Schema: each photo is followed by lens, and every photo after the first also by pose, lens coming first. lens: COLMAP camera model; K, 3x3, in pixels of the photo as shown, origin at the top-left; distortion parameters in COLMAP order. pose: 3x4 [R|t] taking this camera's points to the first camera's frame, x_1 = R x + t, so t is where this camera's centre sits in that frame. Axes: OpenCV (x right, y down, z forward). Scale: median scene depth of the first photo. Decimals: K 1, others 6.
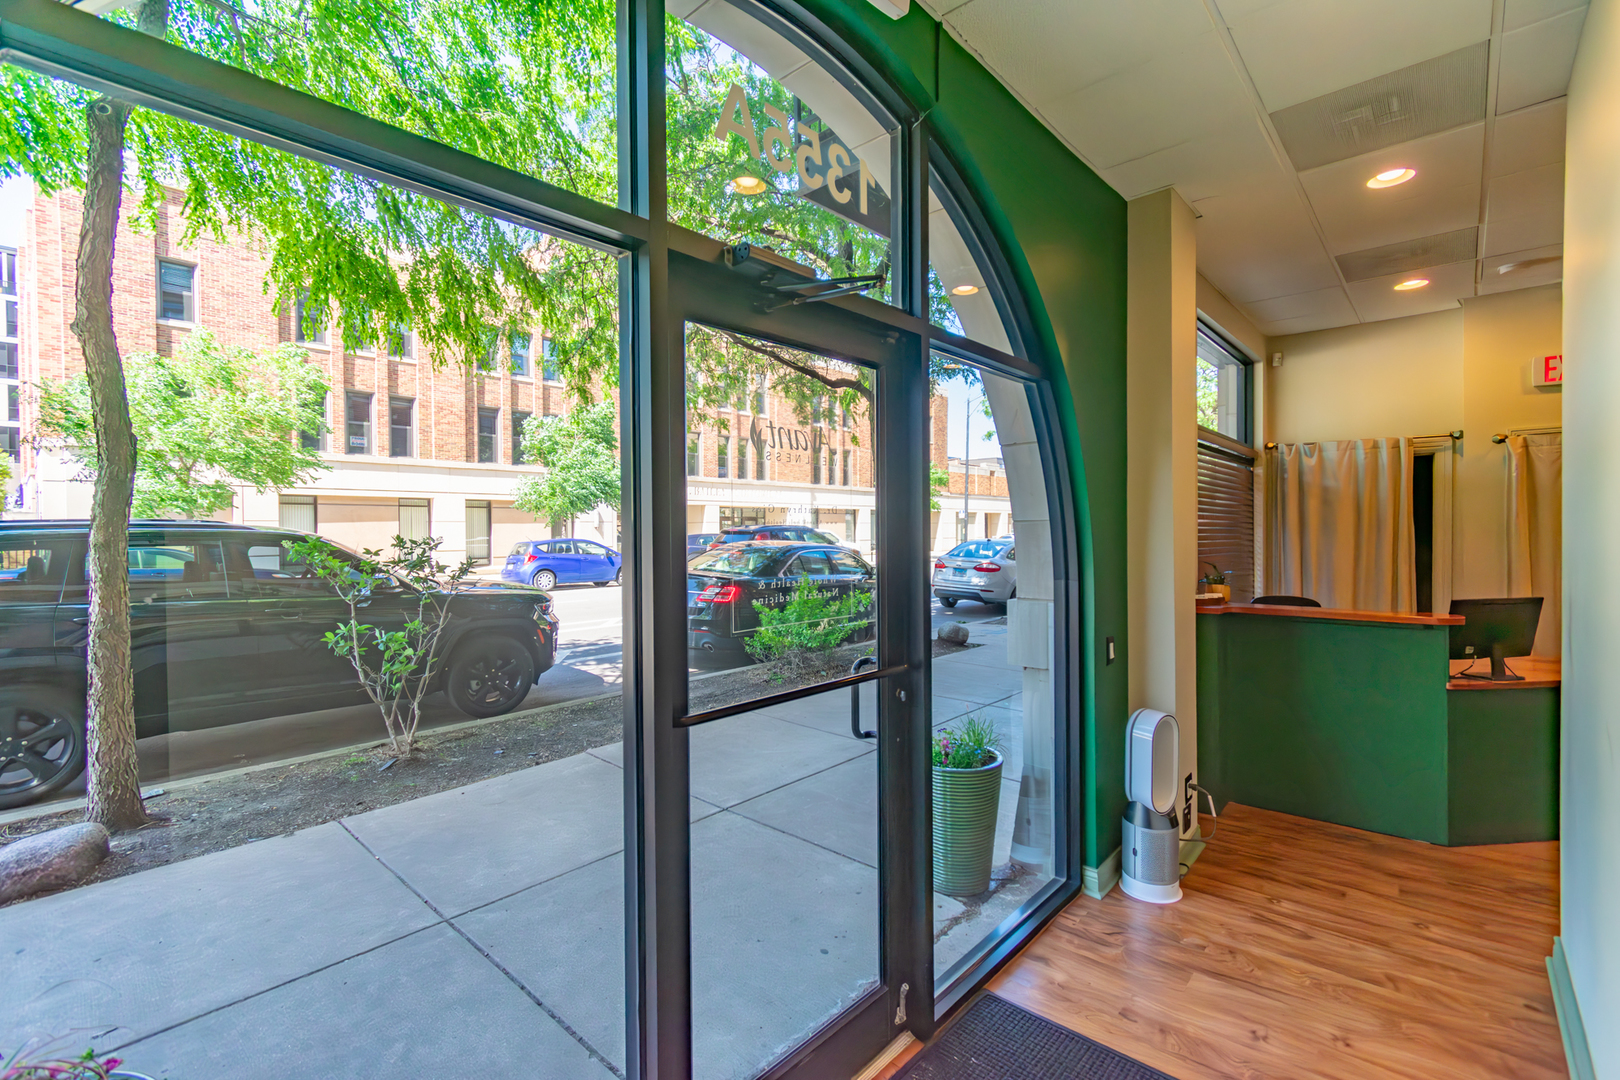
lens RADIAL K [[725.0, 0, 816.0], [0, 725.0, 539.7], [0, 0, 1]] dist [0.002674, -0.000598]
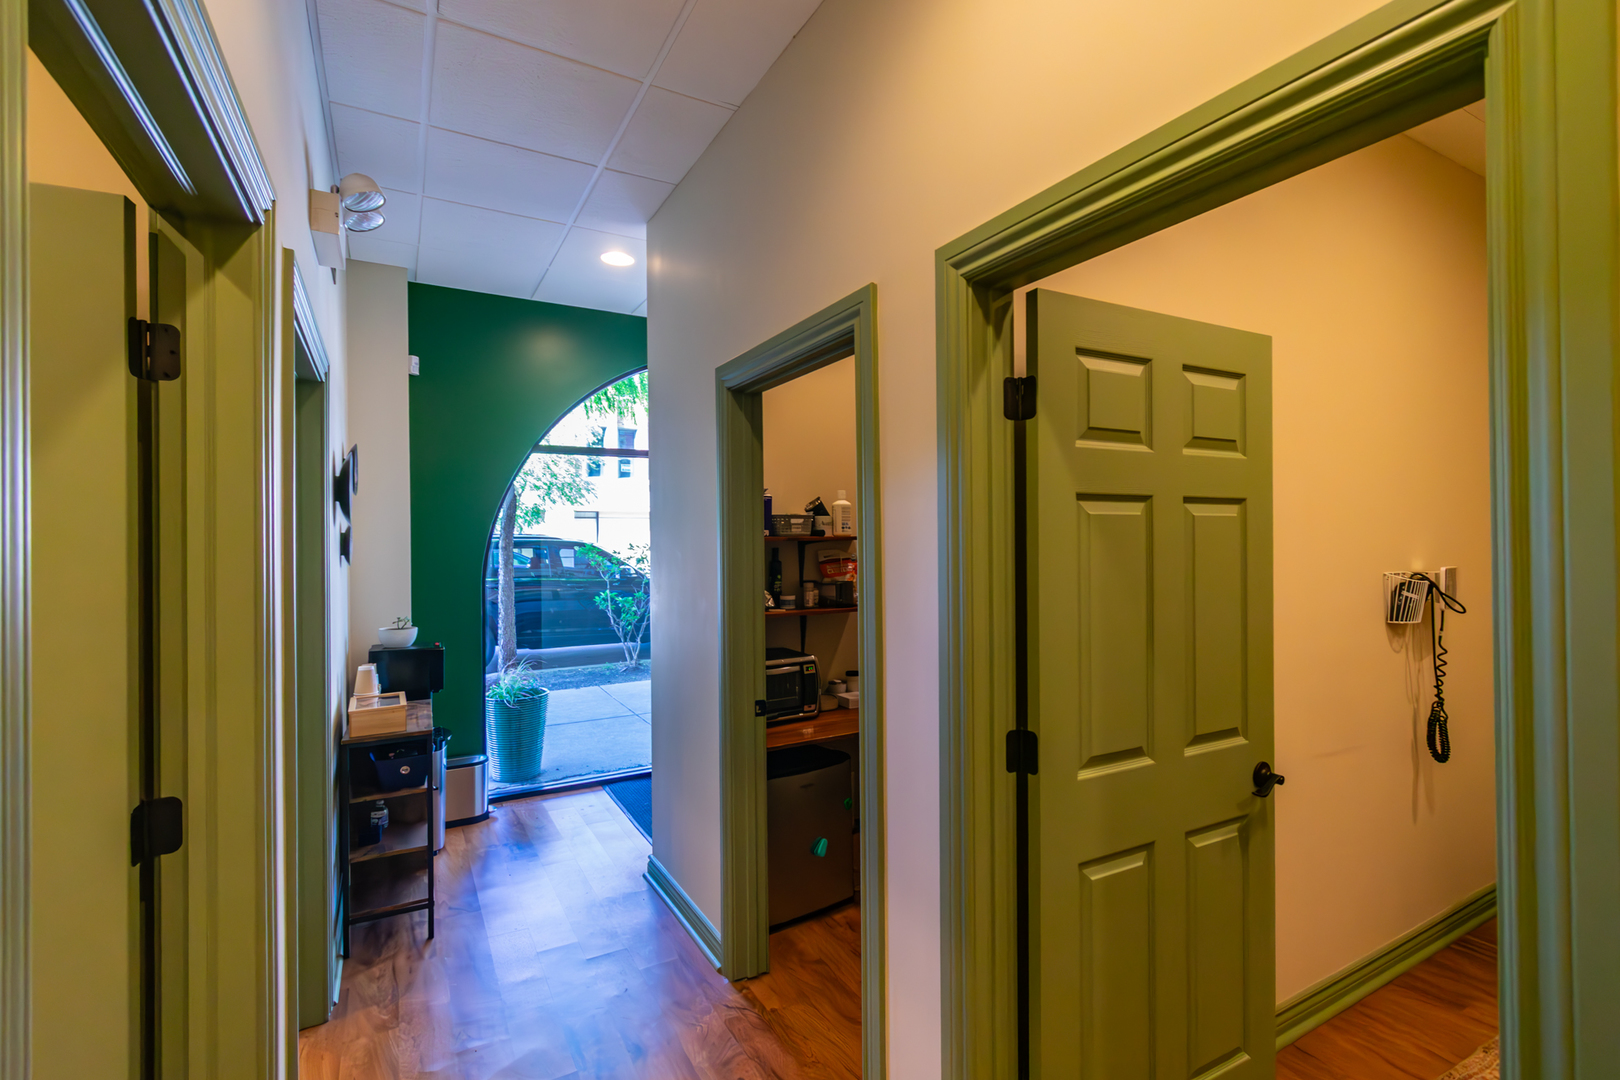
lens RADIAL K [[725.0, 0, 803.4], [0, 725.0, 537.4], [0, 0, 1]] dist [0.002674, -0.000598]
pose [[0.946080, -0.005575, -0.323885, 0.401303], [0.002227, 0.999940, -0.010707, 0.000251], [0.323926, 0.009408, 0.946036, -0.542991]]
